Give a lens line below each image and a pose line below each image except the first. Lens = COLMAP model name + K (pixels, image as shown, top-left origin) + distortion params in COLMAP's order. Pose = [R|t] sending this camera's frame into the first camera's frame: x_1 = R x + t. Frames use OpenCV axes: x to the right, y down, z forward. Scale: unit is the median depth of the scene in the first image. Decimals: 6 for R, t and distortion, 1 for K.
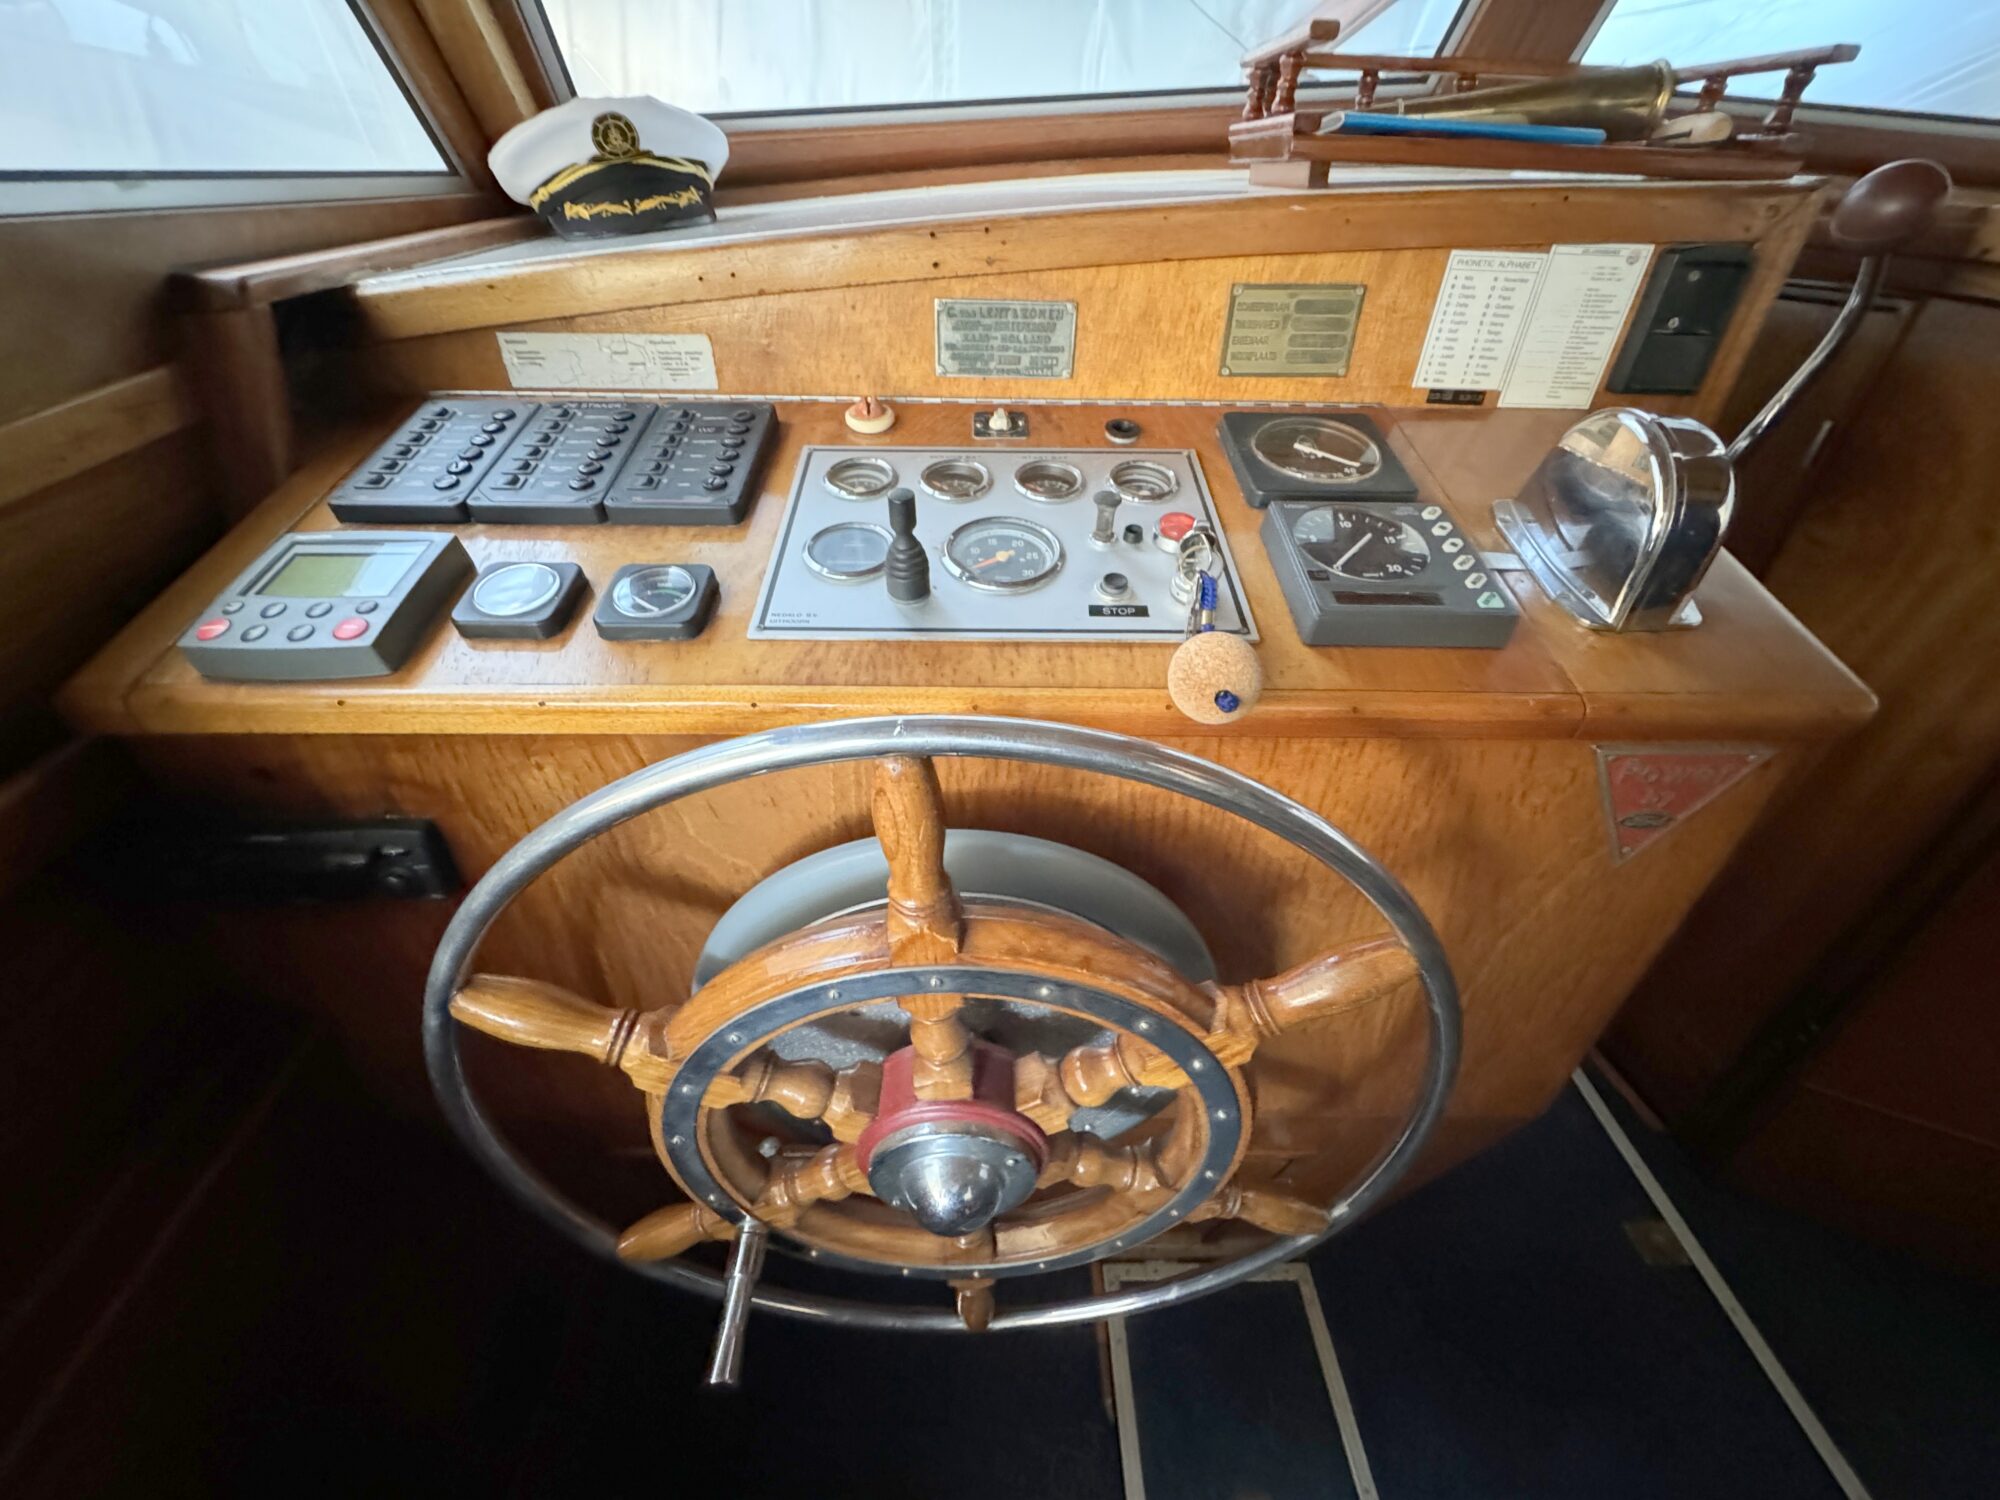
lens RADIAL K [[793.2, 0, 996.9], [0, 793.2, 754.8], [0, 0, 1]] dist [-0.003876, -0.000116]
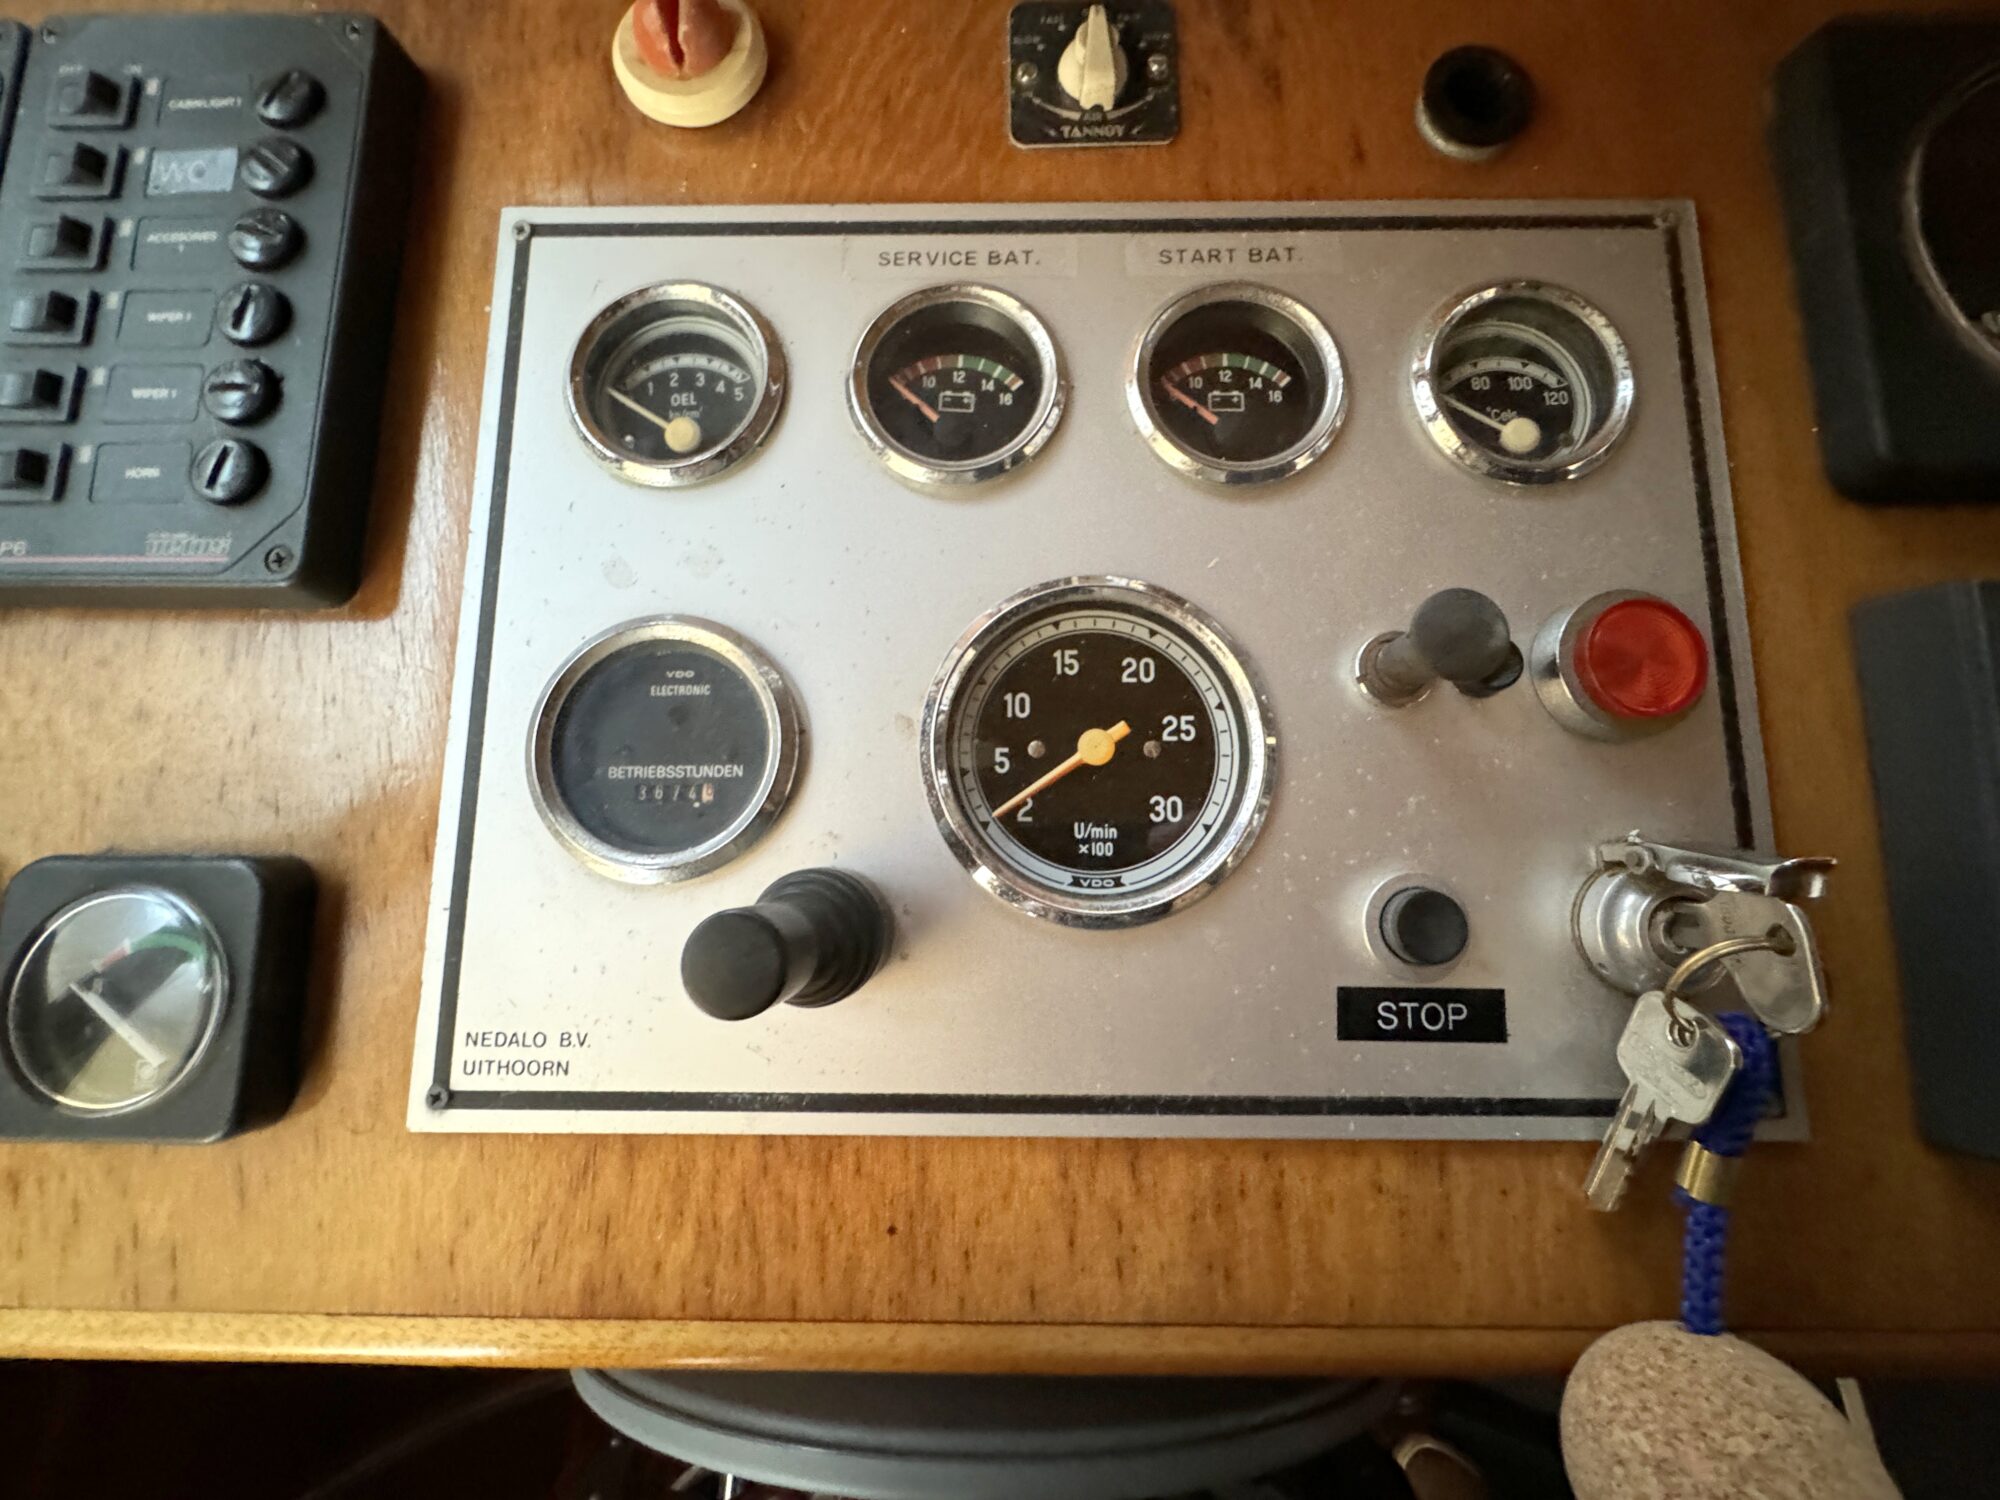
lens RADIAL K [[793.2, 0, 996.0], [0, 793.2, 749.9], [0, 0, 1]] dist [-0.003876, -0.000116]
pose [[0.999397, 0.011941, -0.032618, -0.021804], [0.007840, 0.837274, 0.546728, -0.374756], [0.033839, -0.546653, 0.836675, 0.595994]]
